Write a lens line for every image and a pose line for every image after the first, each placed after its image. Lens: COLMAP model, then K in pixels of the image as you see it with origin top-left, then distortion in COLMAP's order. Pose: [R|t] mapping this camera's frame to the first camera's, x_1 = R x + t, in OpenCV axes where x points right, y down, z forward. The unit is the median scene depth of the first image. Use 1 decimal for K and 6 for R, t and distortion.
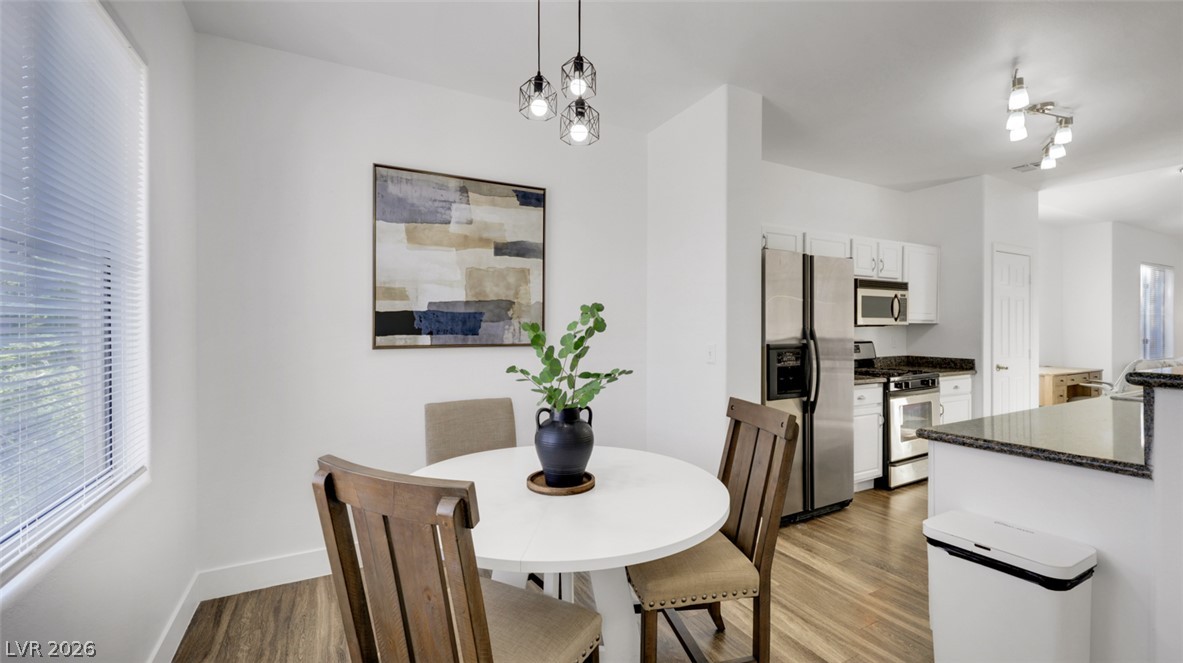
lens RADIAL K [[483.3, 0, 592.4], [0, 483.3, 329.8], [0, 0, 1]] dist [-0.000120, 0.000010]
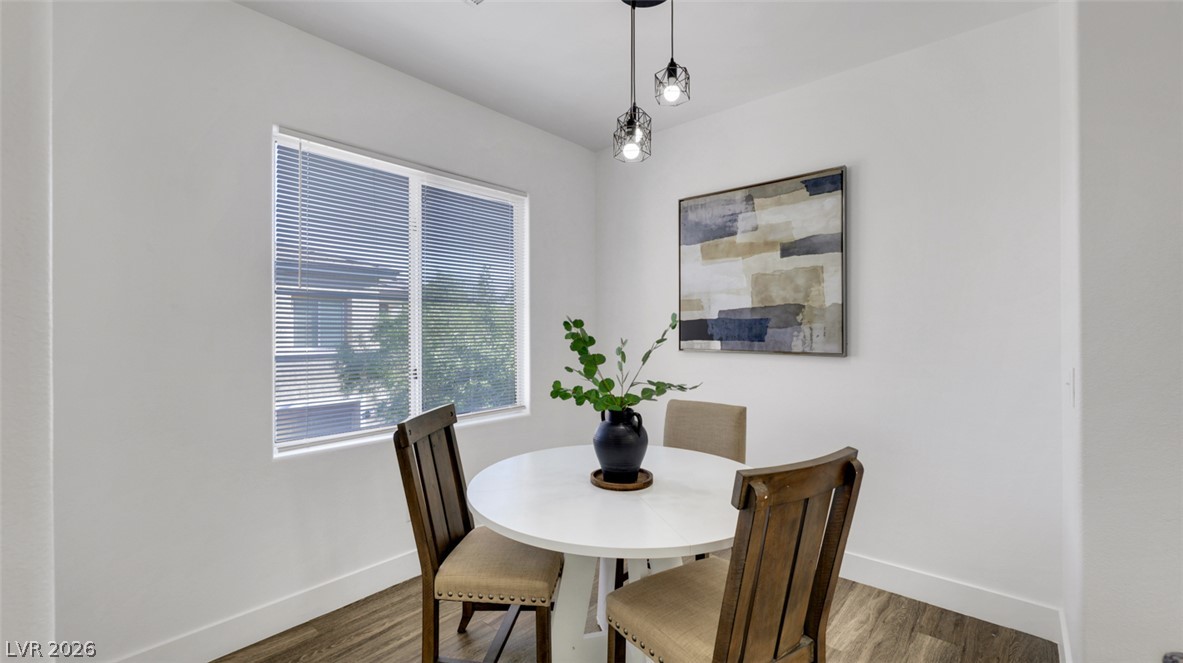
lens RADIAL K [[497.4, 0, 585.5], [0, 497.4, 336.1], [0, 0, 1]] dist [0.000036, -0.000197]
pose [[0.343536, -0.000534, -0.939139, 0.596065], [-0.016341, 0.999845, -0.006546, 0.012325], [0.938997, 0.017596, 0.343474, 0.322318]]
